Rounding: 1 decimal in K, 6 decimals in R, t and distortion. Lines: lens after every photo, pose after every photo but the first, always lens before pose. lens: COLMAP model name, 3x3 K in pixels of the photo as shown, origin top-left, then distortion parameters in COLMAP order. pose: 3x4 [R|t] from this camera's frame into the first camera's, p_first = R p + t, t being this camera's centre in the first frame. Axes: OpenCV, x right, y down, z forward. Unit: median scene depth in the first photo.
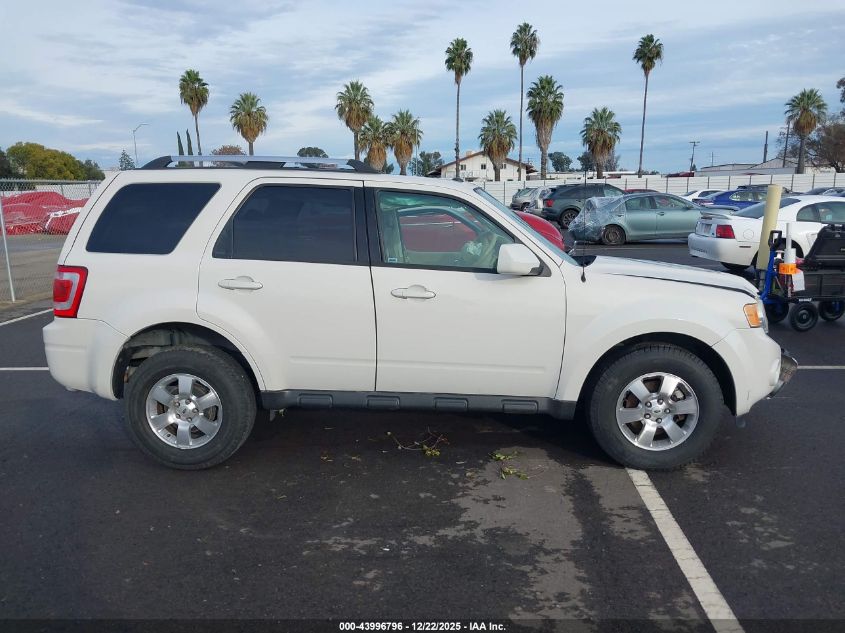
lens RADIAL K [[678.8, 0, 426.0], [0, 678.8, 334.3], [0, 0, 1]] dist [0.020978, -0.008937]
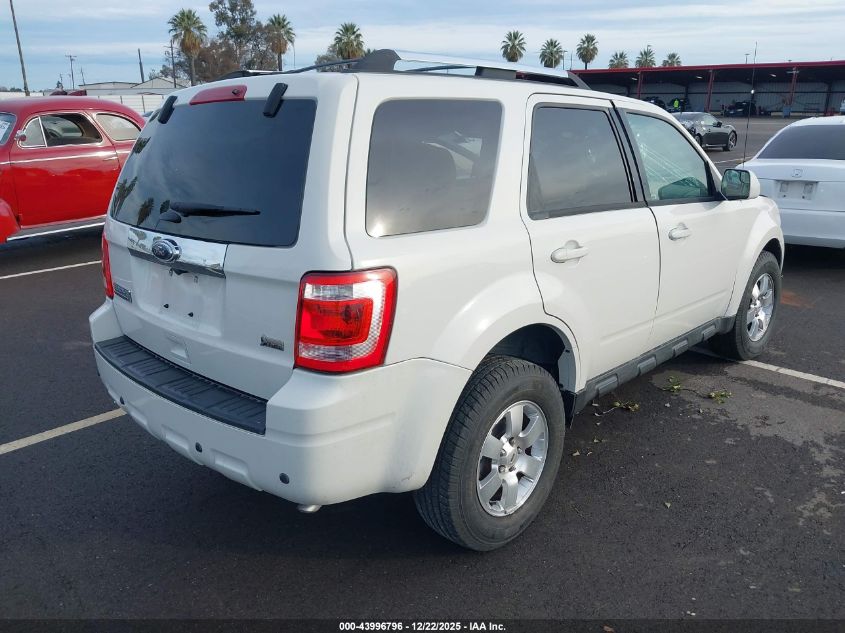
lens RADIAL K [[678.8, 0, 426.0], [0, 678.8, 334.3], [0, 0, 1]] dist [0.020978, -0.008937]
pose [[0.644342, -0.236688, 0.727188, -0.853738], [0.156004, 0.971585, 0.178004, -0.132987], [-0.748656, -0.001251, 0.662957, 0.621093]]
